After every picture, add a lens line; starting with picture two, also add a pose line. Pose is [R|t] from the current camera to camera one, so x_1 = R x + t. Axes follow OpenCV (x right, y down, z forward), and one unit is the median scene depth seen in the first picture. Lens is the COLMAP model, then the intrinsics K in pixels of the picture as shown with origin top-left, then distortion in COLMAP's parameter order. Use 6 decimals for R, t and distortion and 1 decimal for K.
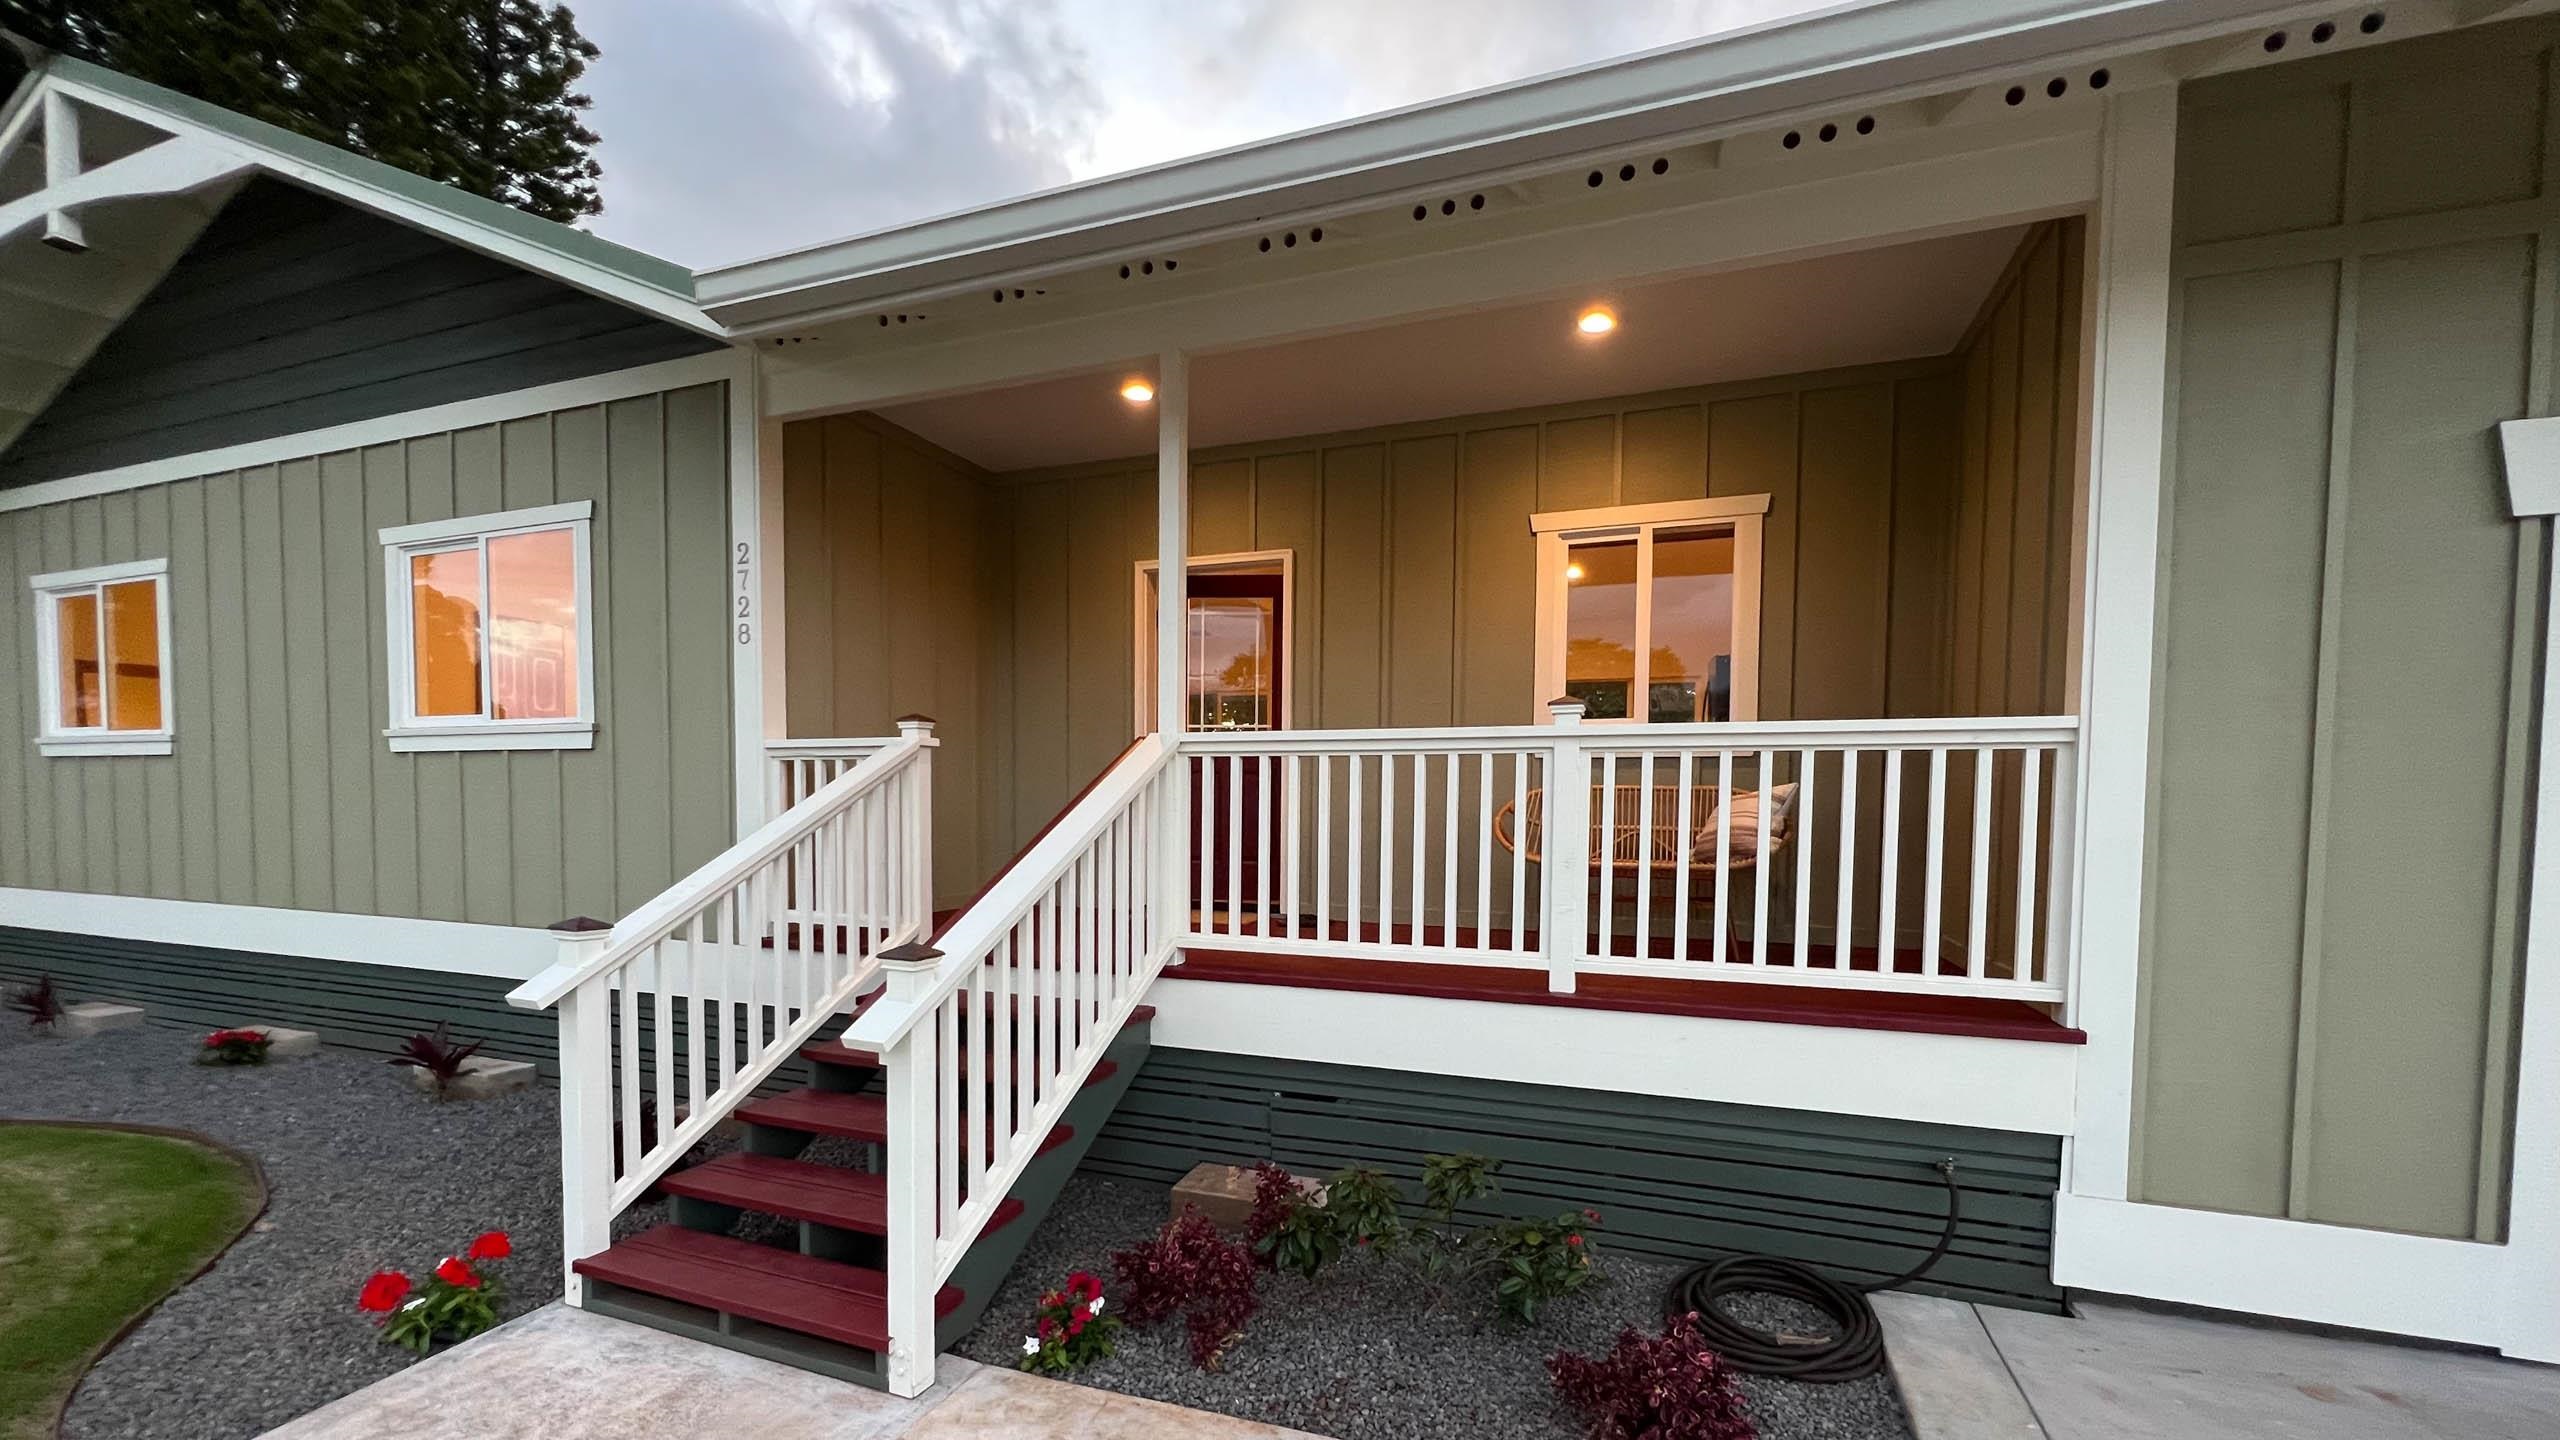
lens RADIAL K [[1076.8, 0, 1273.7], [0, 1076.8, 847.0], [0, 0, 1]] dist [-0.000529, -0.000086]
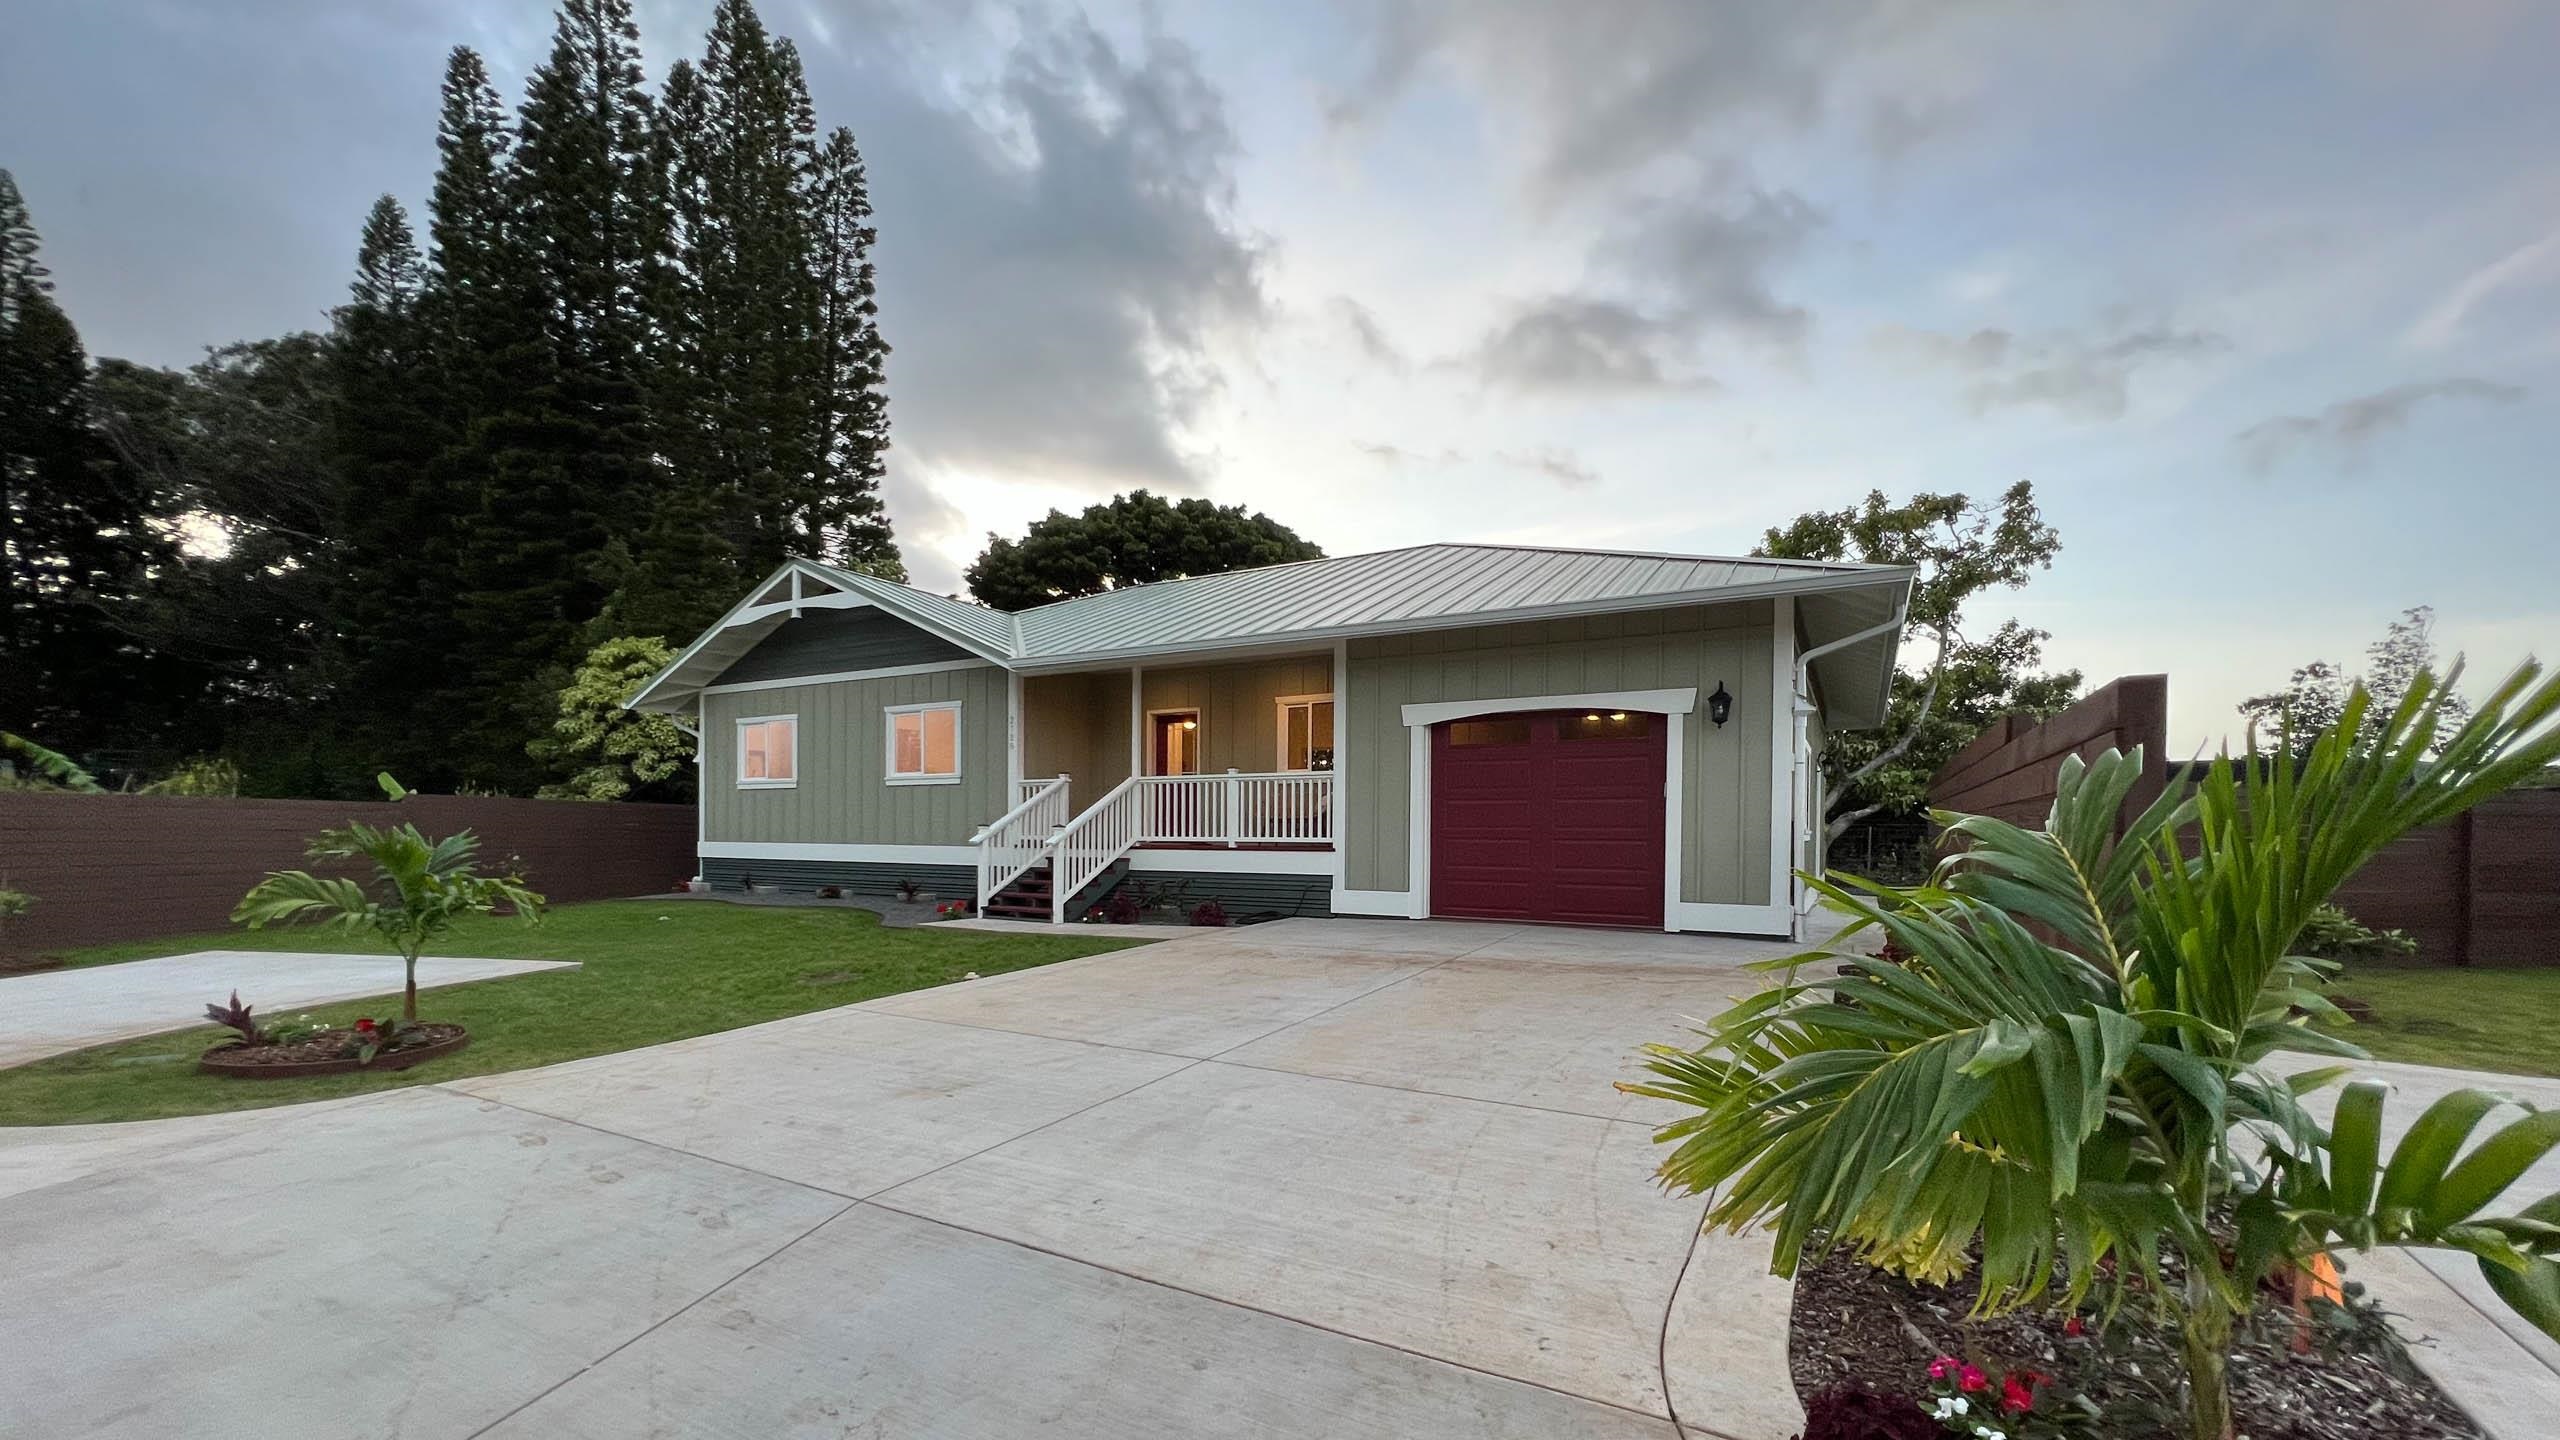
lens RADIAL K [[1030.2, 0, 1286.4], [0, 1030.2, 844.1], [0, 0, 1]] dist [0.000582, -0.000033]
pose [[0.990760, -0.001574, -0.135620, 0.726275], [-0.002540, 0.999542, -0.030154, 0.180241], [0.135605, 0.030220, 0.990302, -1.903577]]
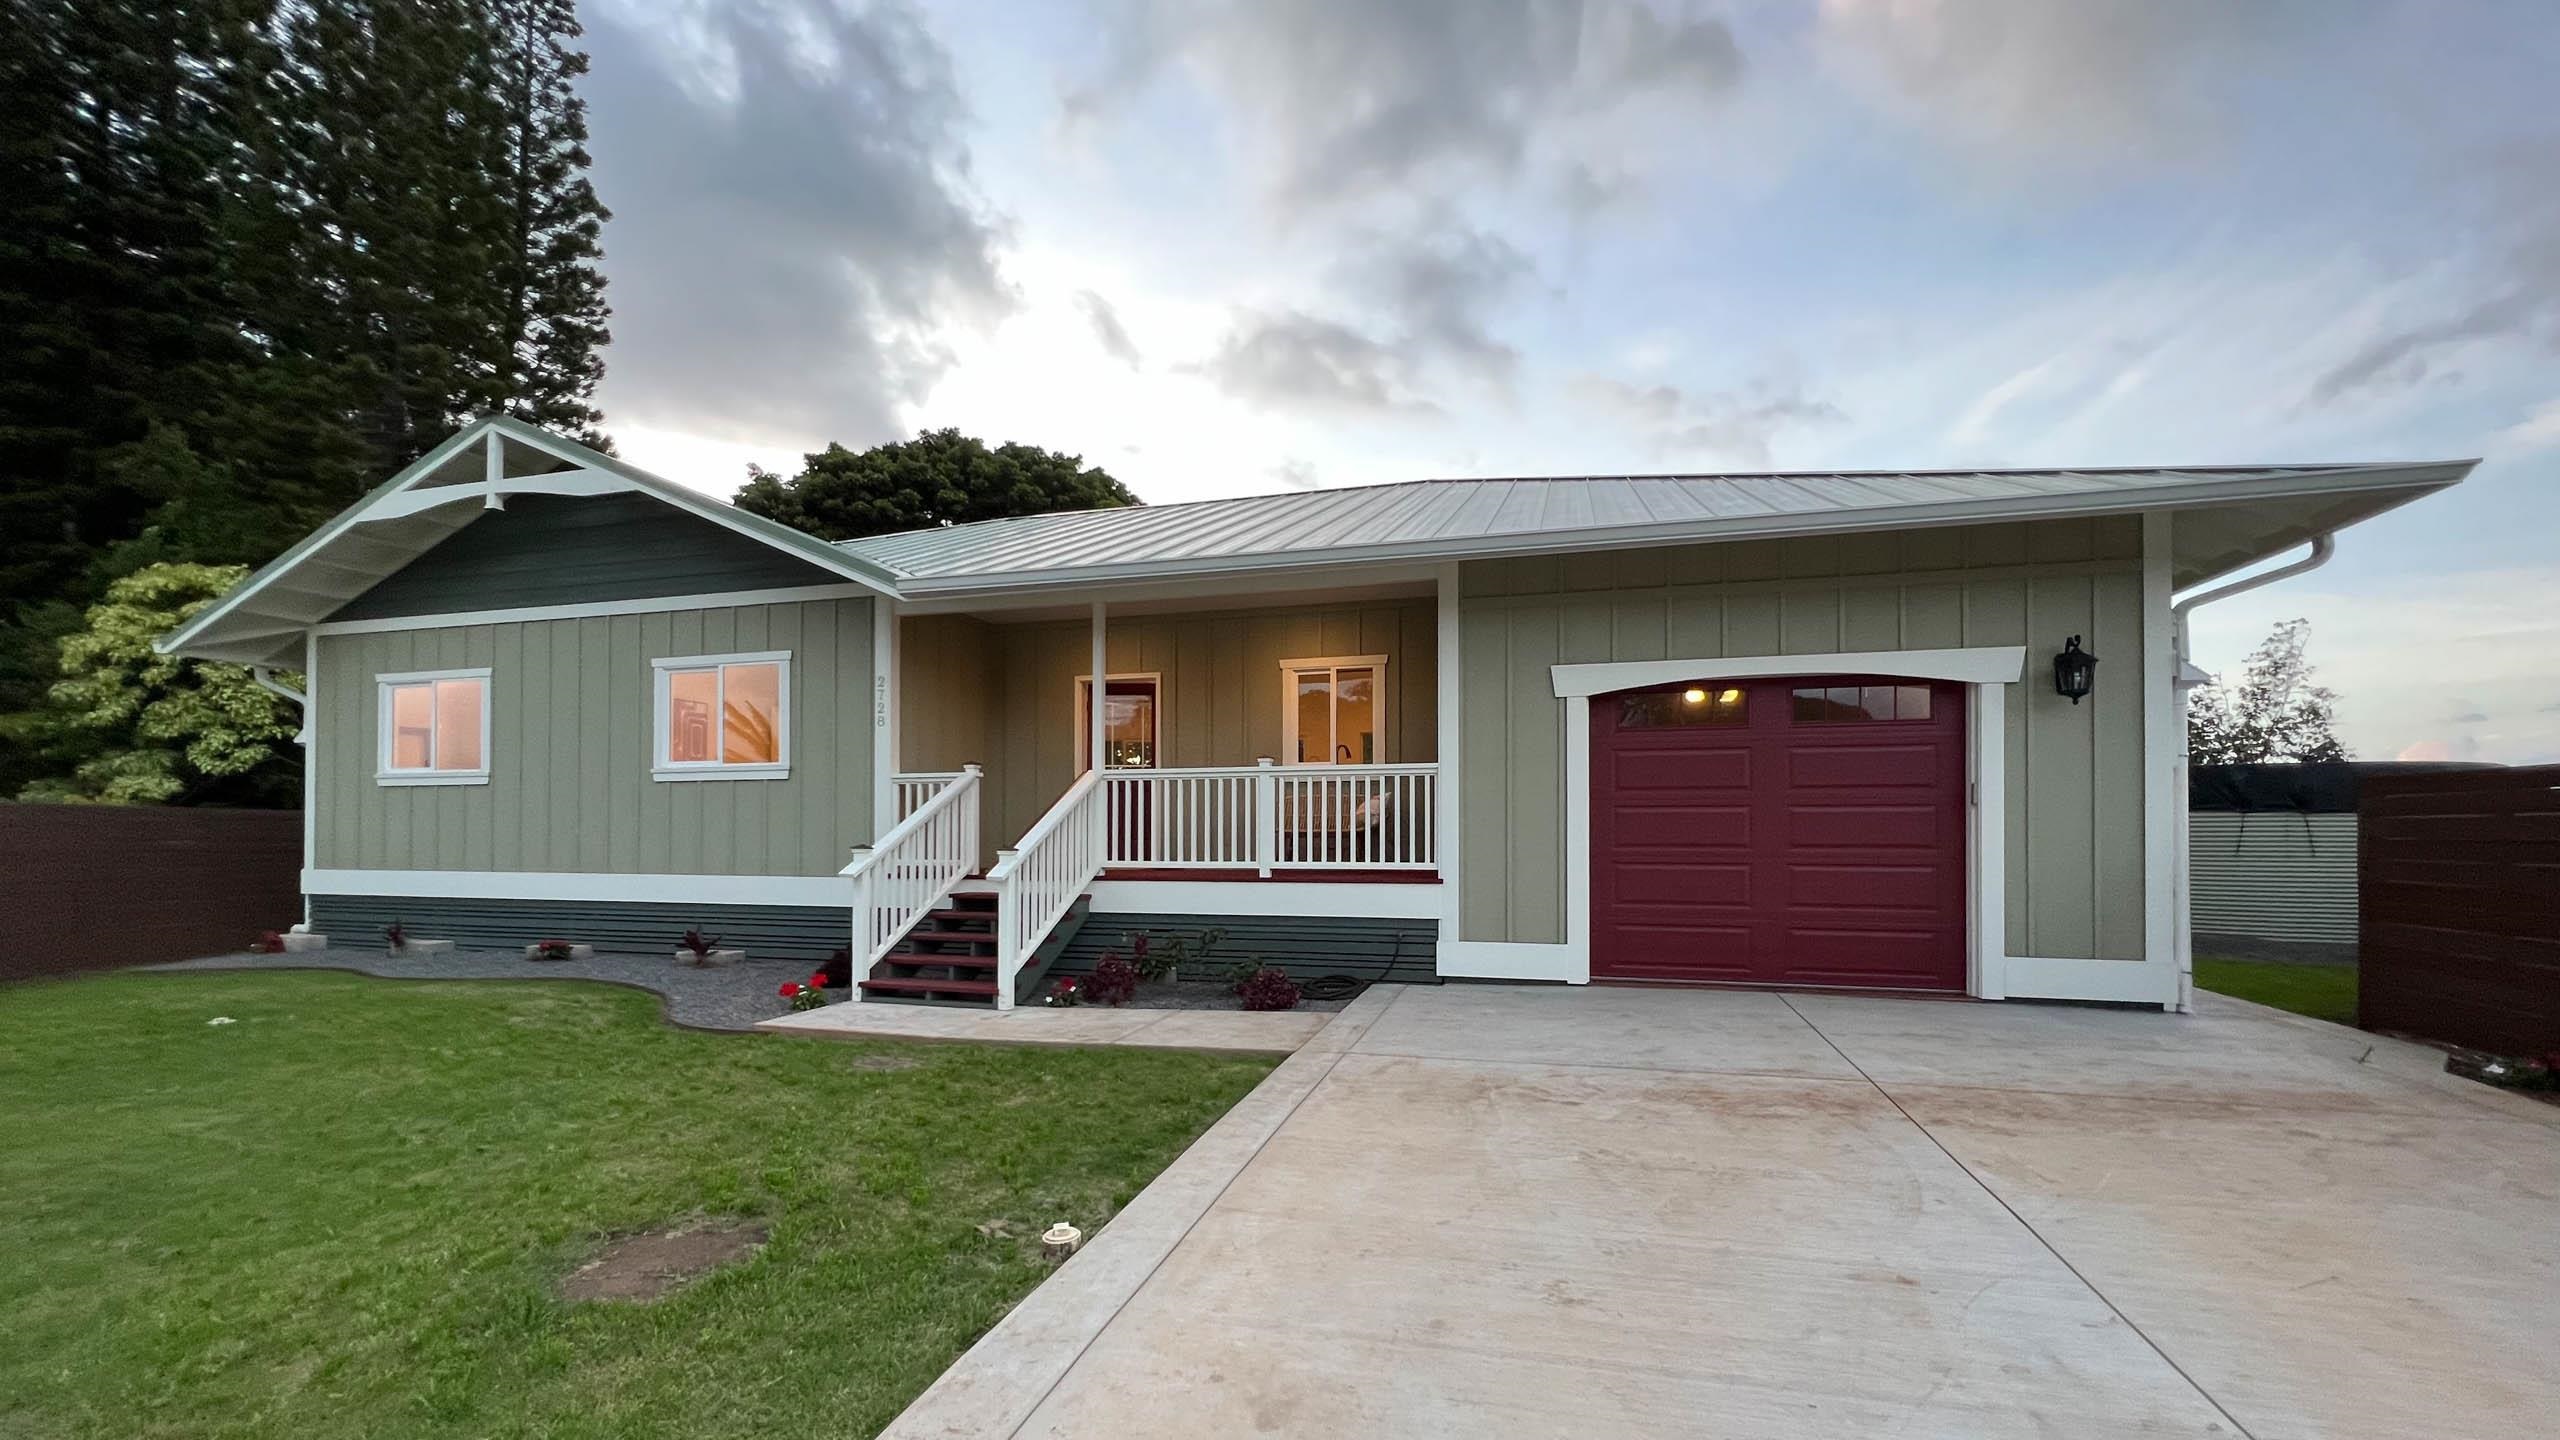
lens RADIAL K [[1045.8, 0, 1289.4], [0, 1045.8, 819.7], [0, 0, 1]] dist [0.002582, -0.002658]
pose [[0.994872, -0.008055, 0.100820, 0.069646], [0.013574, 0.998439, -0.054181, 0.105289], [-0.100227, 0.055272, 0.993428, -1.045296]]
